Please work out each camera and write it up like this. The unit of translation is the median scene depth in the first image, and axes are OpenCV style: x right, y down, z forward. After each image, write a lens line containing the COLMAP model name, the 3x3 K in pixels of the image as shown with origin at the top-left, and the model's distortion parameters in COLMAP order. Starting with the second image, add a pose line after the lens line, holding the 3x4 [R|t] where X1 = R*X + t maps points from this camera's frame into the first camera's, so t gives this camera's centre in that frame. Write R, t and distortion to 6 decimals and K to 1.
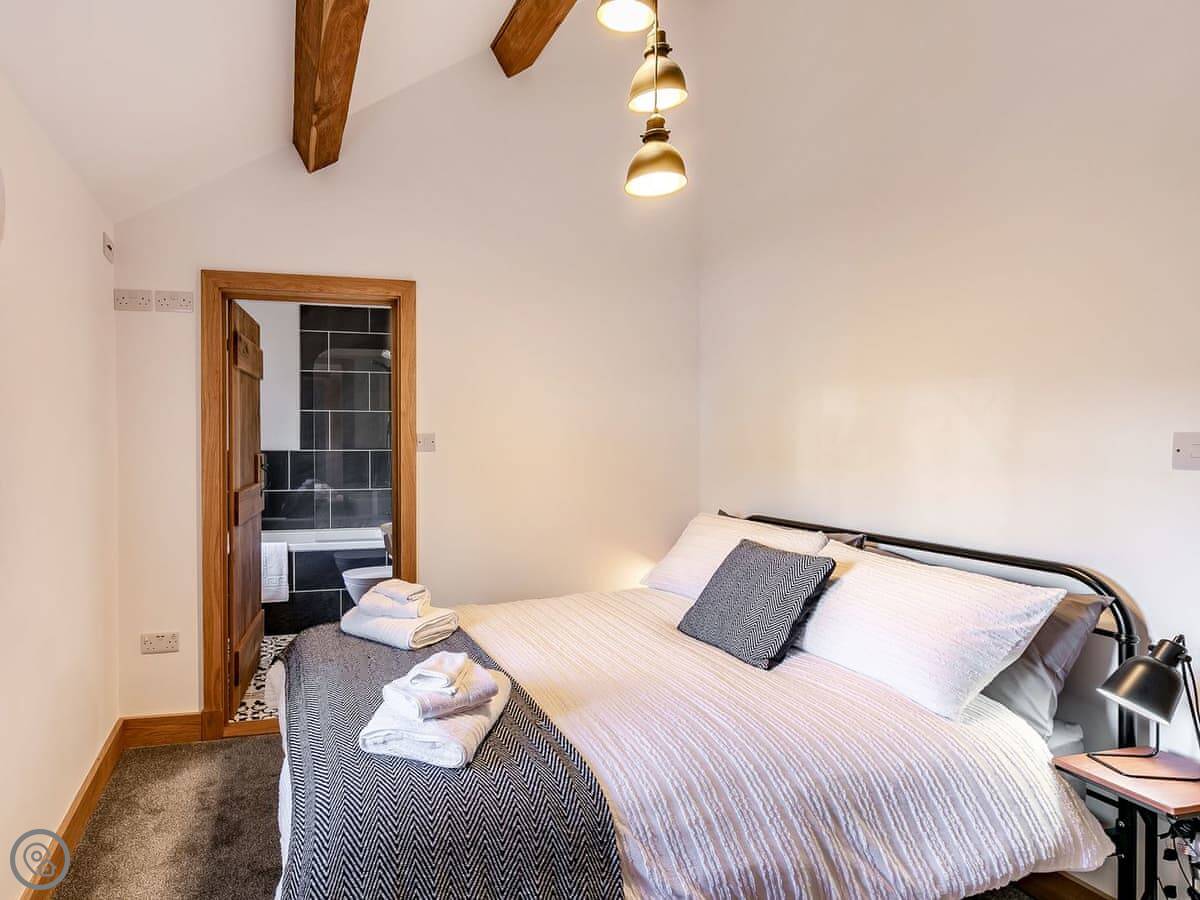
lens RADIAL K [[602.2, 0, 519.2], [0, 602.2, 447.1], [0, 0, 1]] dist [-0.000508, -0.000276]
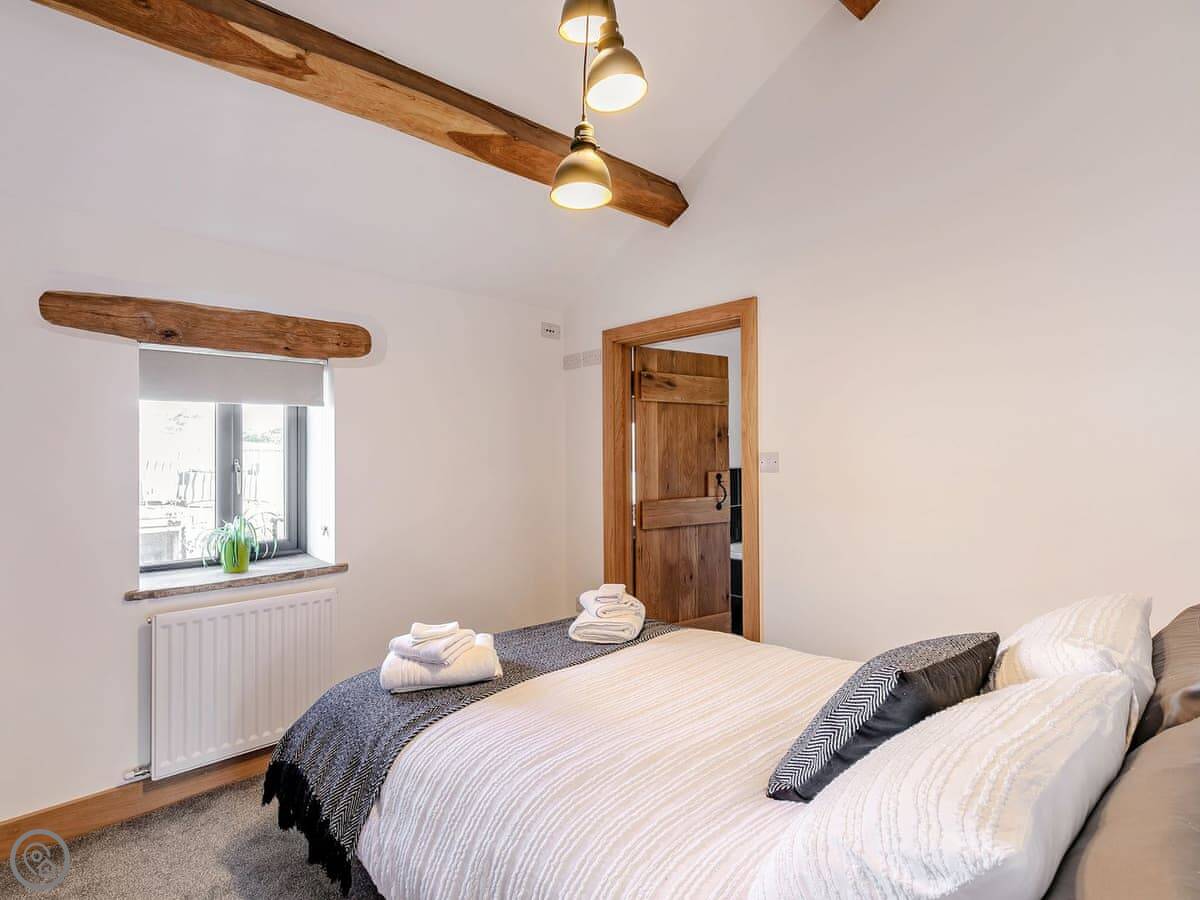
lens RADIAL K [[595.1, 0, 540.8], [0, 595.1, 447.2], [0, 0, 1]] dist [0.002693, 0.000424]
pose [[0.460188, -0.012848, -0.887728, 1.305932], [-0.007971, 0.999795, -0.018602, -0.028485], [0.887785, 0.015637, 0.459992, 0.637337]]
